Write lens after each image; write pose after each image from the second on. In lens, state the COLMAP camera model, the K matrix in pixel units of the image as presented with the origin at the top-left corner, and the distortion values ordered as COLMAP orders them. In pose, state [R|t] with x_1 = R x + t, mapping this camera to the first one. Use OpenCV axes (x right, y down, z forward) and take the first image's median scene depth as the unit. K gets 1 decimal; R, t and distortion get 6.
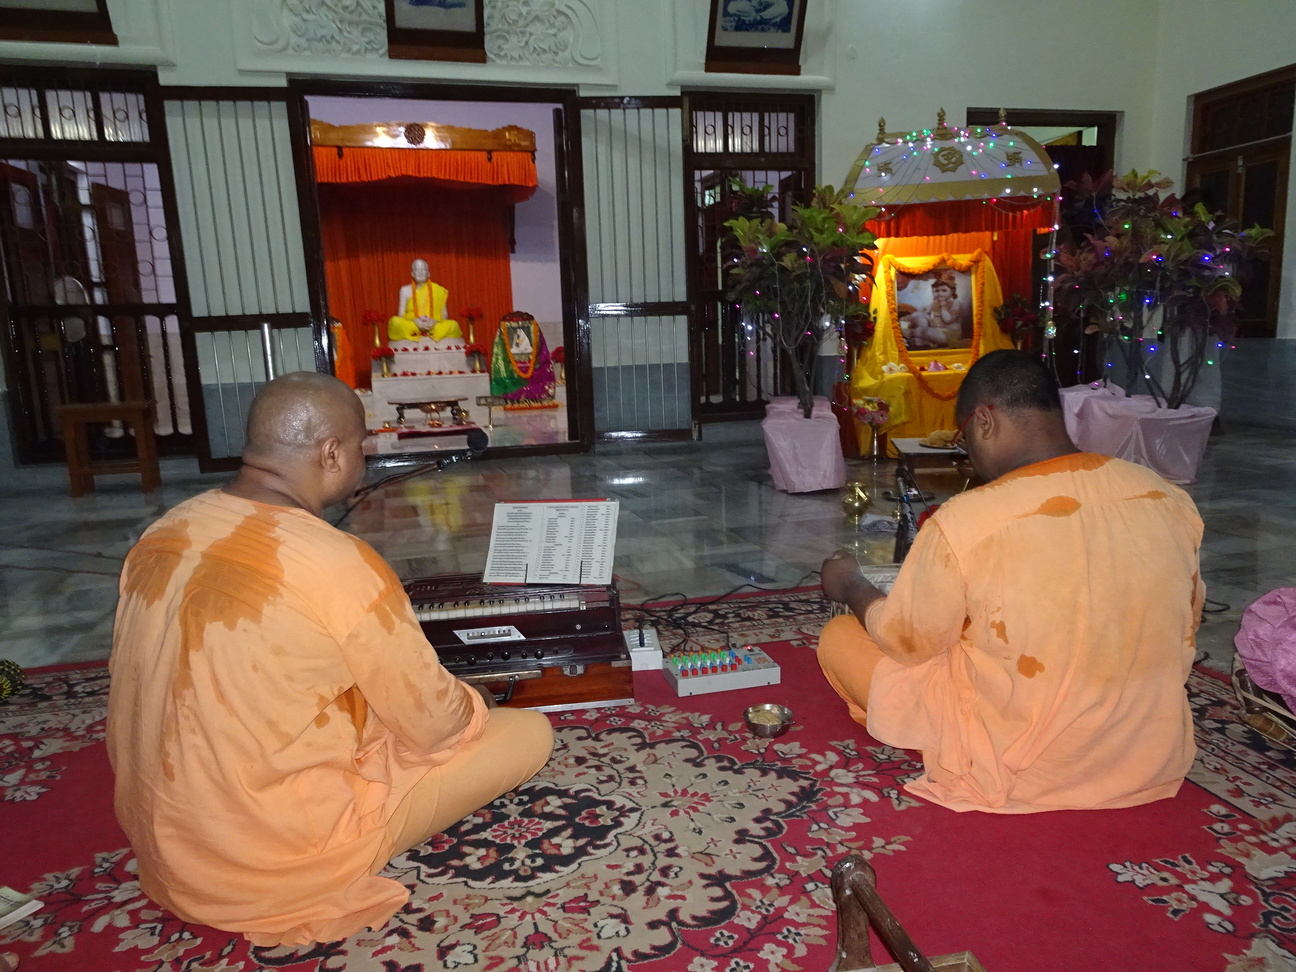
lens RADIAL K [[905.2, 0, 648.0], [0, 905.2, 486.0], [0, 0, 1]] dist [0.014575, -0.004893]
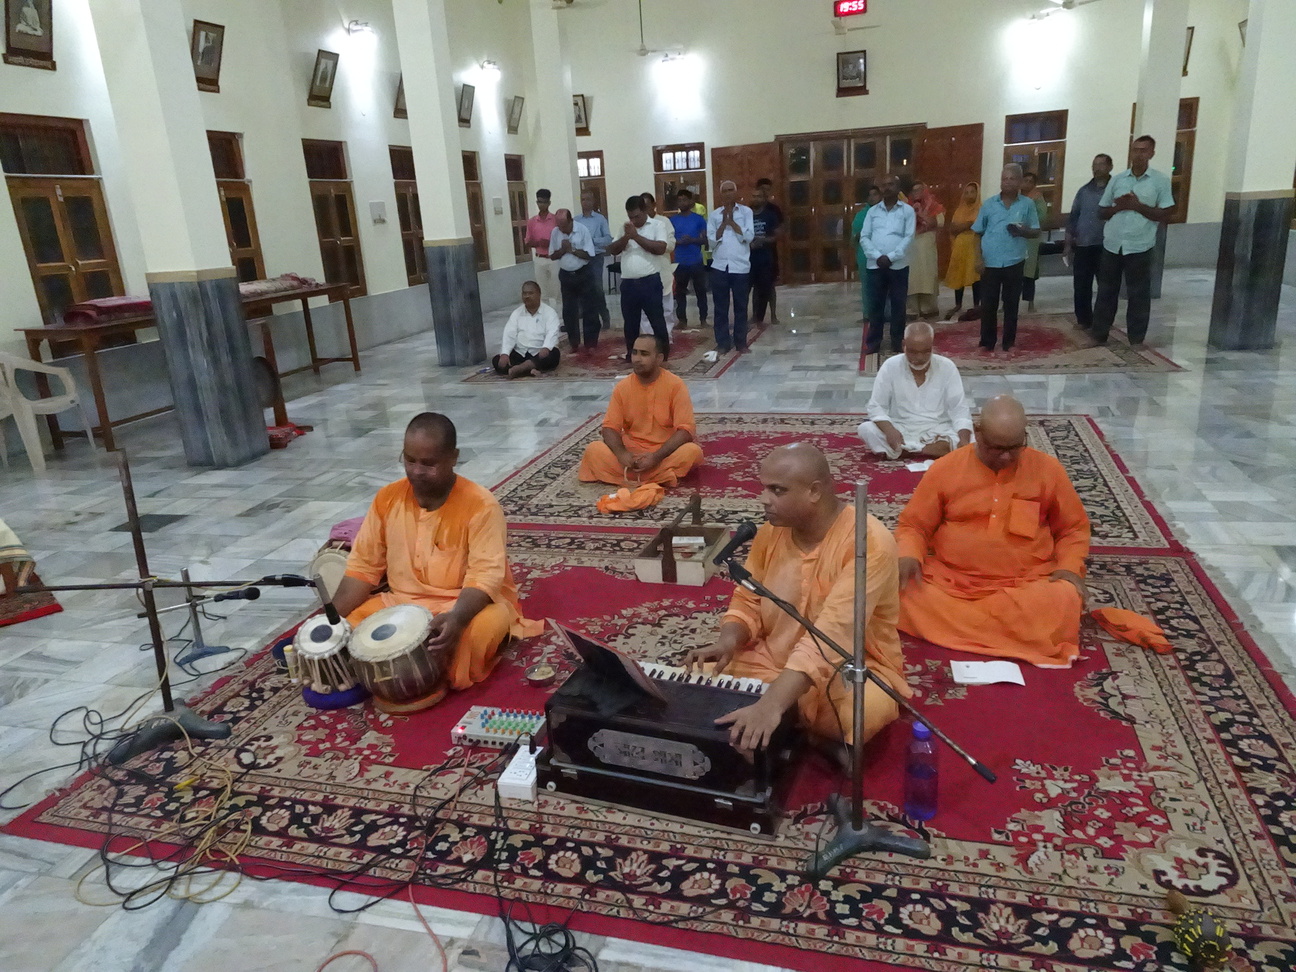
lens RADIAL K [[905.2, 0, 648.0], [0, 905.2, 486.0], [0, 0, 1]] dist [0.014575, -0.004893]
pose [[-0.859294, -0.067861, 0.506961, -0.158310], [0.177401, 0.890091, 0.419840, -0.129784], [-0.479733, 0.450702, -0.752811, 0.389252]]
